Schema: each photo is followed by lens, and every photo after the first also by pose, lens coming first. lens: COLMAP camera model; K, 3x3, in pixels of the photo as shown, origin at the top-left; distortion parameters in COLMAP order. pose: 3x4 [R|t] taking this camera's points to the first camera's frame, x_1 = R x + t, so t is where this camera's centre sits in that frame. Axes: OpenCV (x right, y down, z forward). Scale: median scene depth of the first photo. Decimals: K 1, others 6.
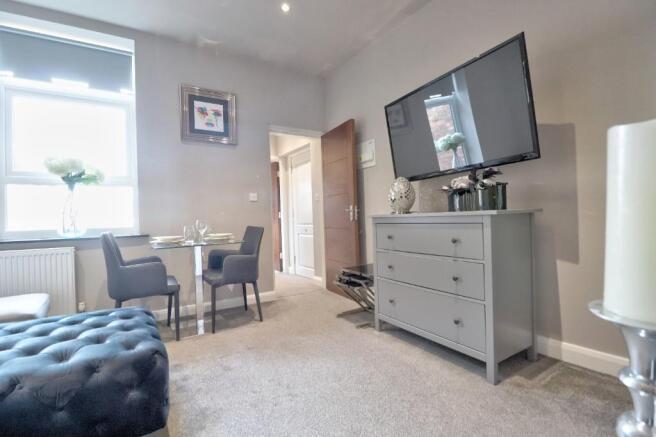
lens RADIAL K [[303.2, 0, 327.0], [0, 303.2, 215.4], [0, 0, 1]] dist [0.000616, 0.000197]
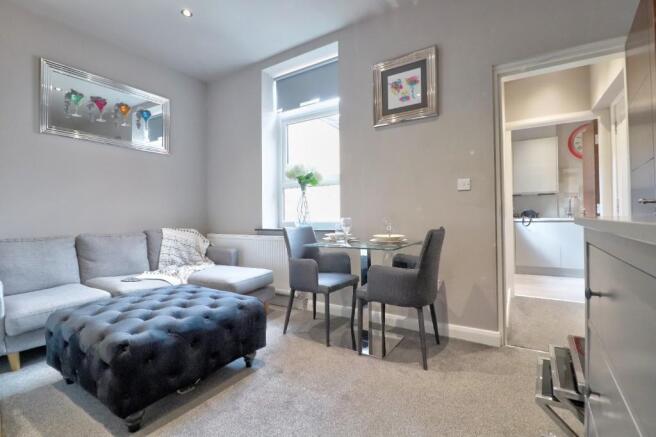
lens RADIAL K [[303.2, 0, 327.0], [0, 303.2, 215.4], [0, 0, 1]] dist [0.000616, 0.000197]
pose [[0.425062, 0.019557, -0.904953, 0.268807], [0.004011, 0.999716, 0.023489, -0.008490], [0.905155, -0.013614, 0.424863, 0.474475]]
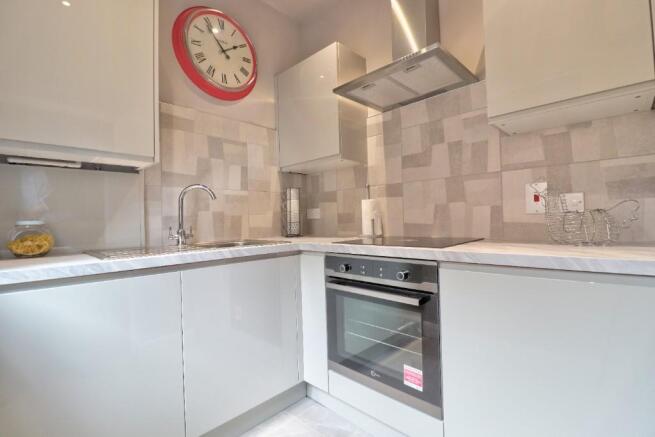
lens RADIAL K [[302.7, 0, 326.5], [0, 302.7, 215.4], [0, 0, 1]] dist [0.000616, 0.000197]
pose [[0.968545, 0.008215, 0.248702, -0.302805], [-0.004334, 0.999860, -0.016147, -0.001654], [-0.248800, 0.014562, 0.968445, 1.374863]]
